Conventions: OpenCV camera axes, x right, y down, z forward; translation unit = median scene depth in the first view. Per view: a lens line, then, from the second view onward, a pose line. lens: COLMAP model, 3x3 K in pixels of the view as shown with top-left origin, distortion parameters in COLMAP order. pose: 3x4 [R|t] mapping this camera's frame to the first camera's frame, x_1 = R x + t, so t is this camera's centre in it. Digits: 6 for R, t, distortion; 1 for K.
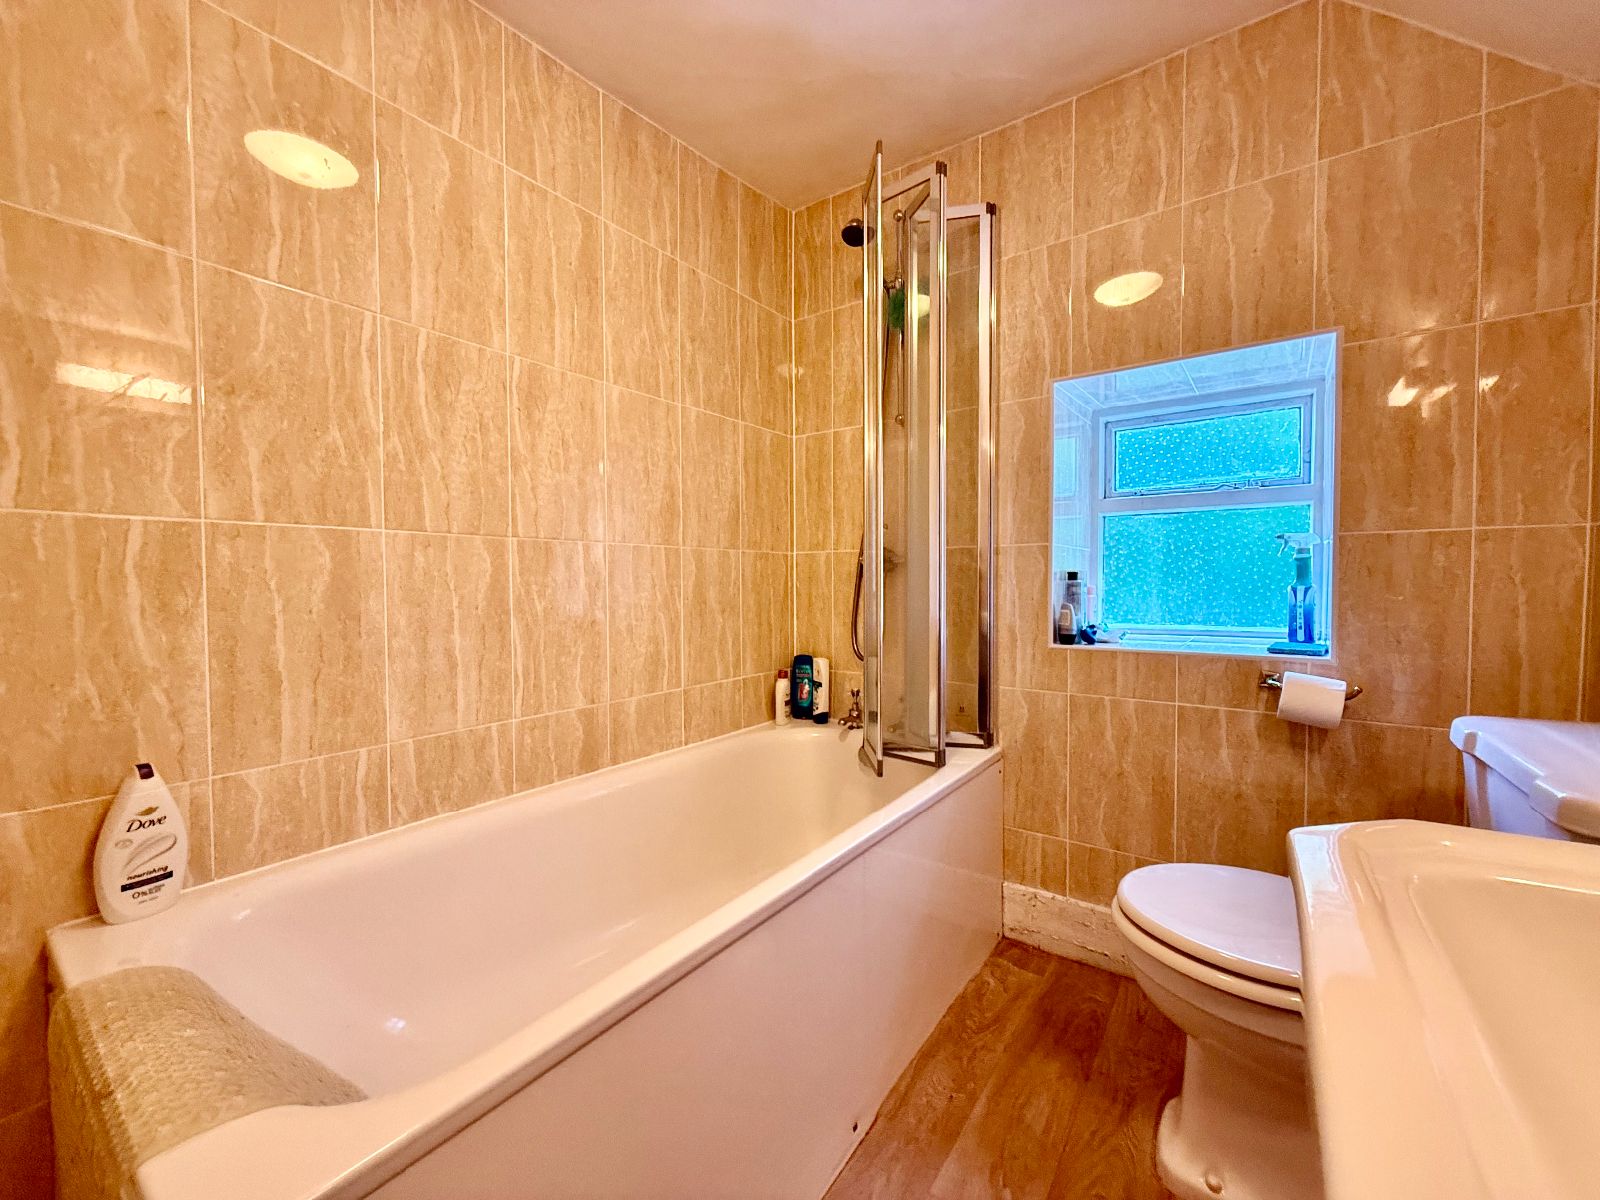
lens RADIAL K [[640.2, 0, 800.1], [0, 640.2, 597.9], [0, 0, 1]] dist [0.002232, 0.000104]
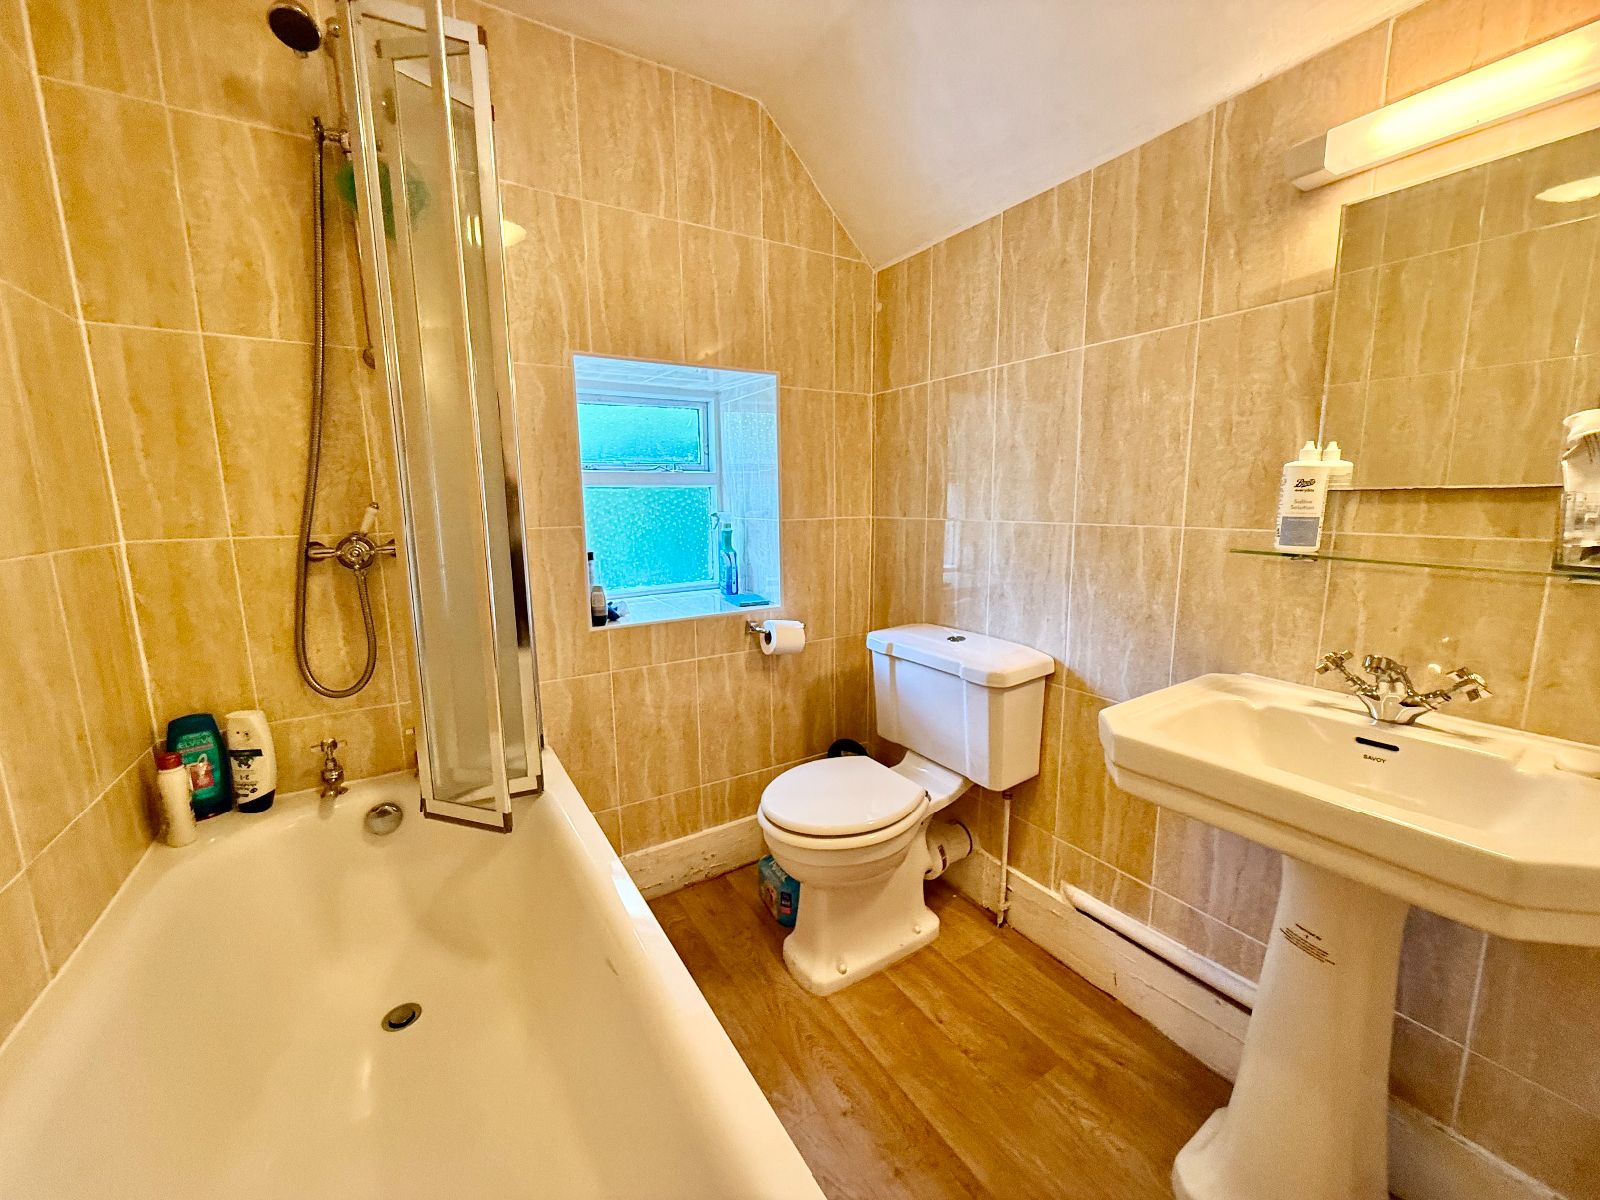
lens RADIAL K [[640.2, 0, 802.6], [0, 640.2, 600.3], [0, 0, 1]] dist [0.002232, 0.000104]
pose [[0.379845, -0.149875, 0.912828, -0.390959], [0.037069, 0.988461, 0.146867, -0.105789], [-0.924307, -0.021949, 0.381018, 0.323687]]
